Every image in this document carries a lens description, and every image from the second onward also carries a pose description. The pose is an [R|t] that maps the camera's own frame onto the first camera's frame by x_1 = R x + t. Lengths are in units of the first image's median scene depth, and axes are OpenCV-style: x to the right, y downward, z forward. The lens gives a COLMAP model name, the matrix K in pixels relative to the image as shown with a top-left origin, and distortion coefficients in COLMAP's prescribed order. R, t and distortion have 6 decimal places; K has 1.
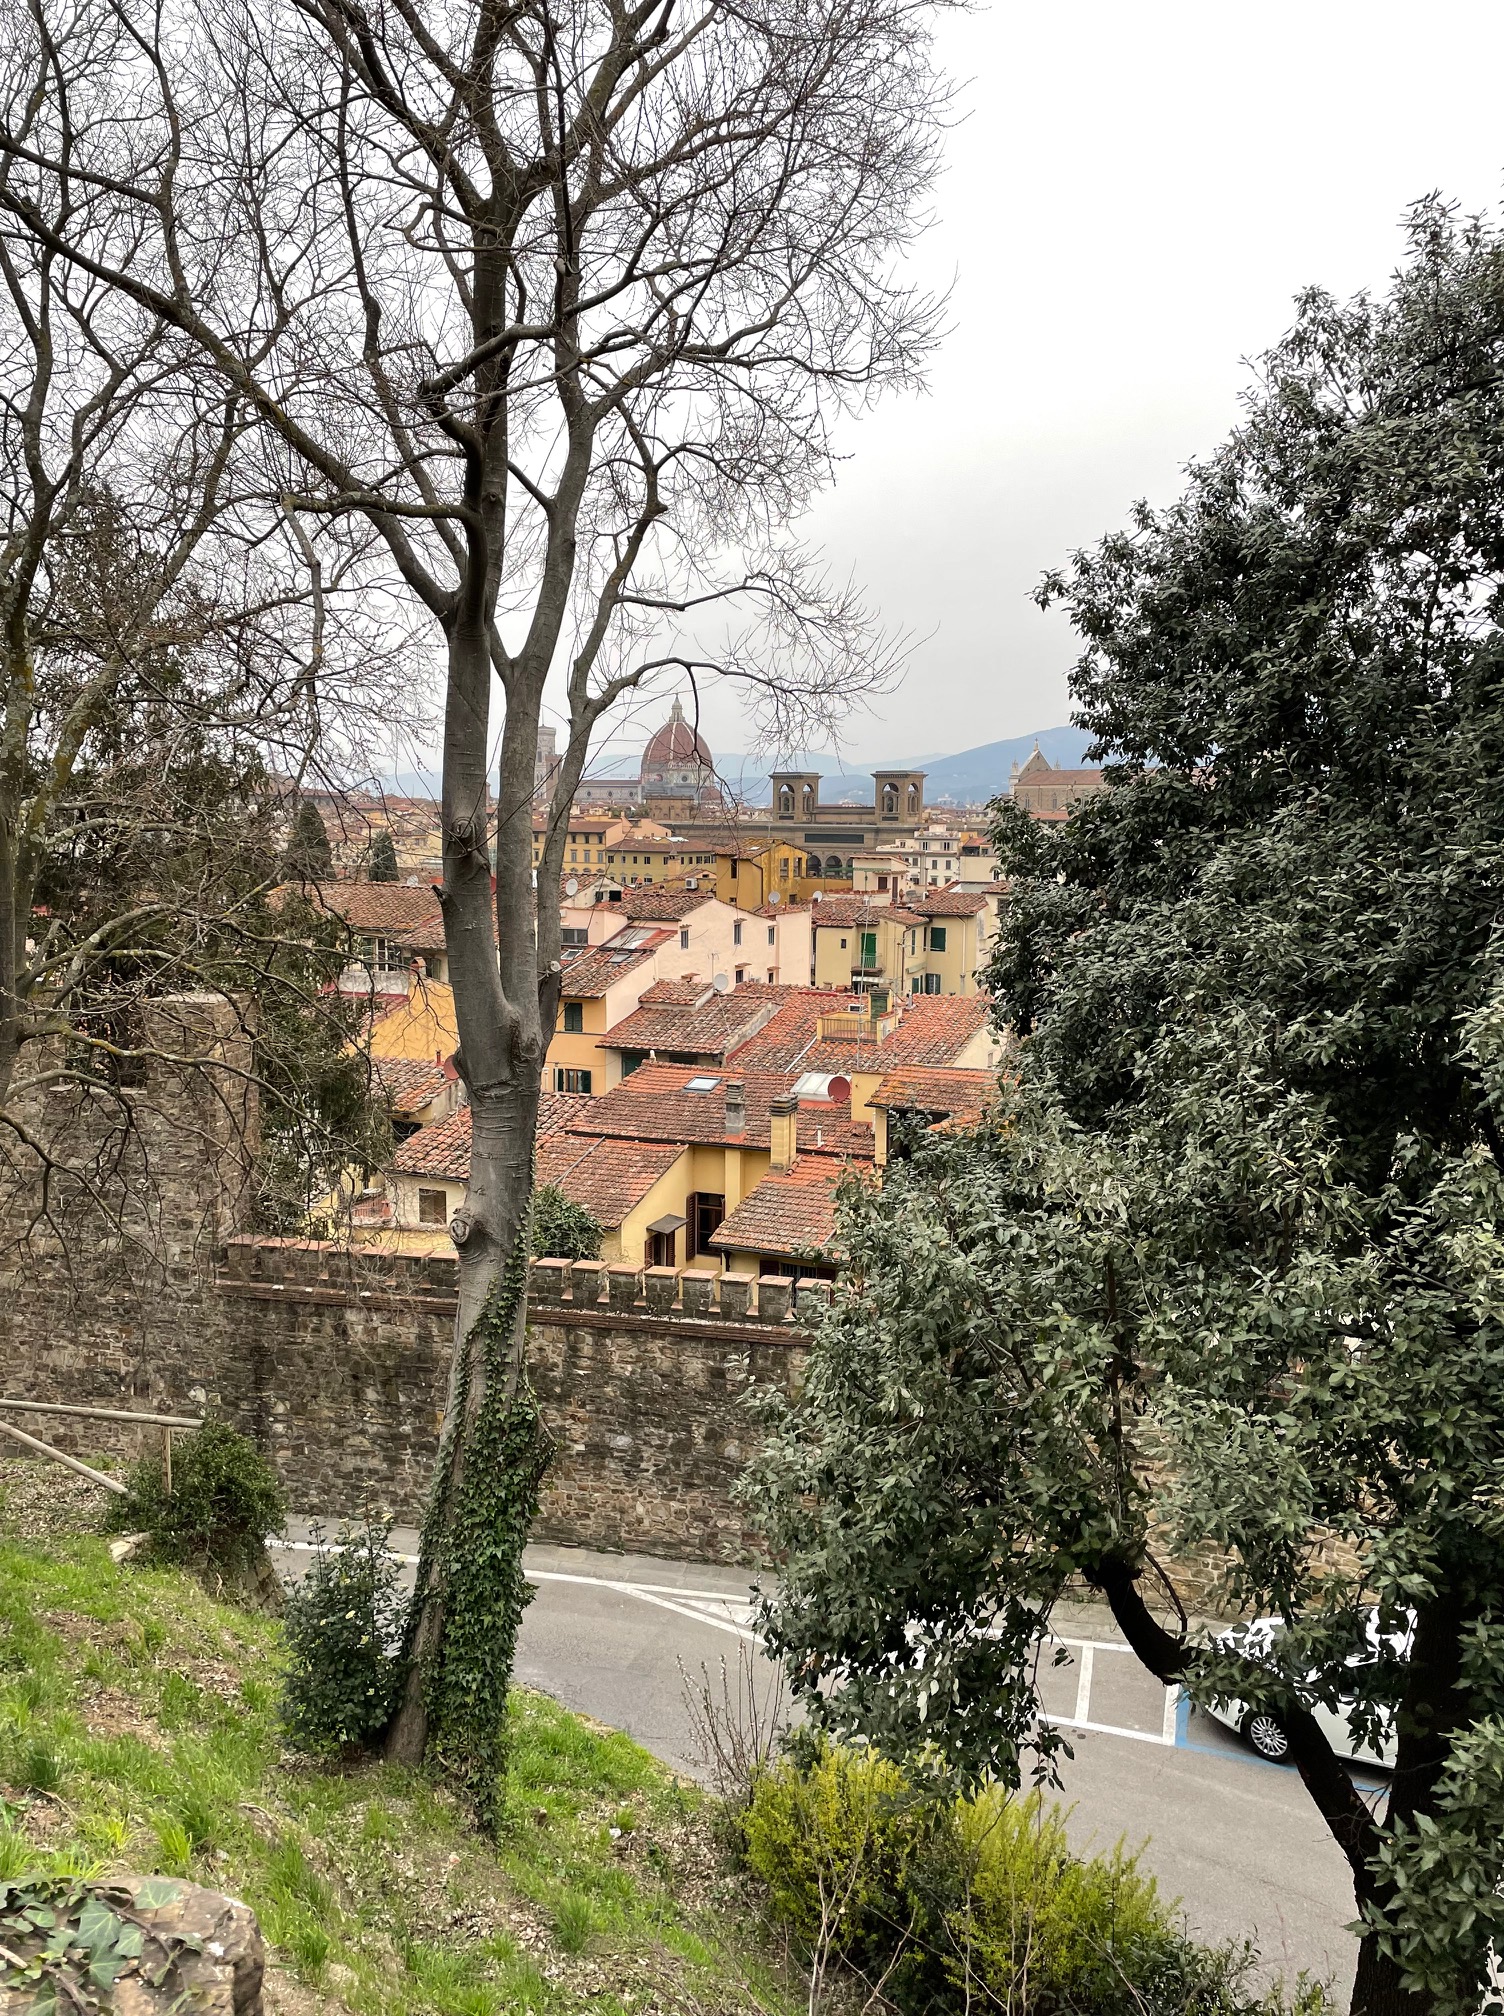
lens RADIAL K [[1525.6, 0, 752.5], [0, 1525.6, 1007.7], [0, 0, 1]] dist [-0.037522, -0.003319]
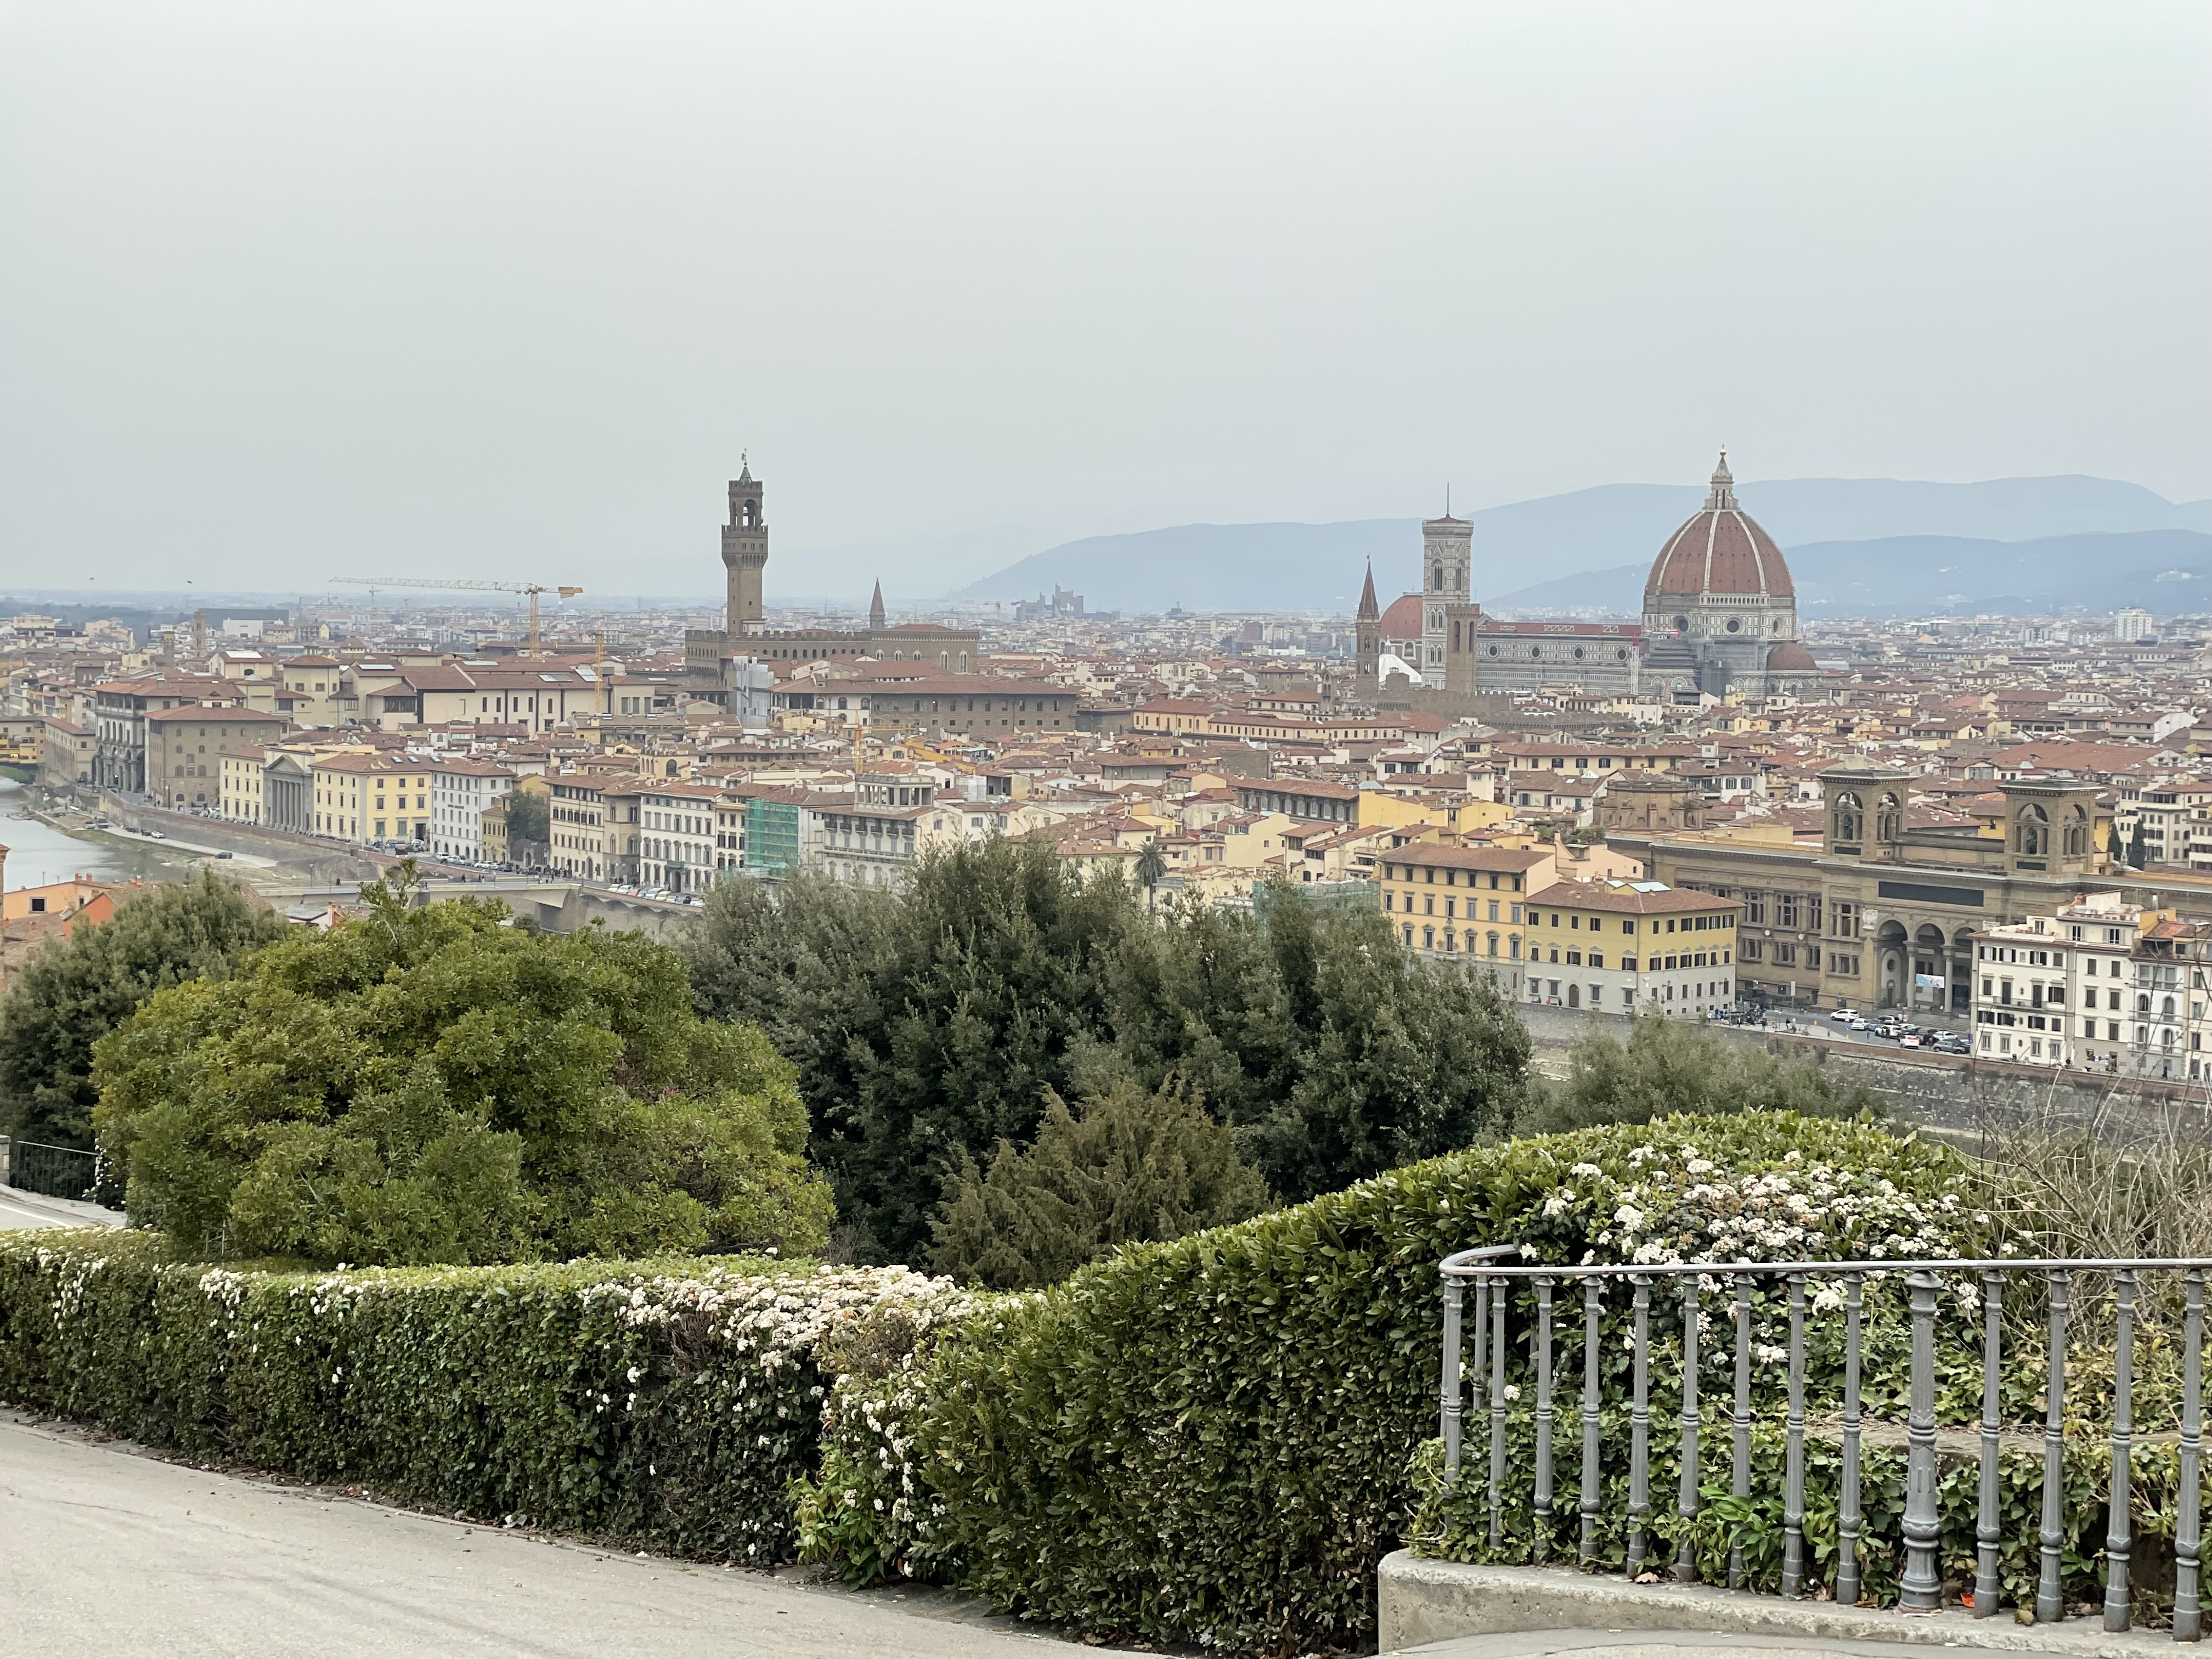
lens RADIAL K [[3416.4, 0, 1105.6], [0, 3416.4, 829.2], [0, 0, 1]] dist [0.012137, 0.000000]
pose [[0.971446, 0.029600, -0.235407, 0.055253], [-0.041995, 0.997973, -0.047811, -0.062767], [0.233515, 0.056332, 0.970720, -0.311228]]
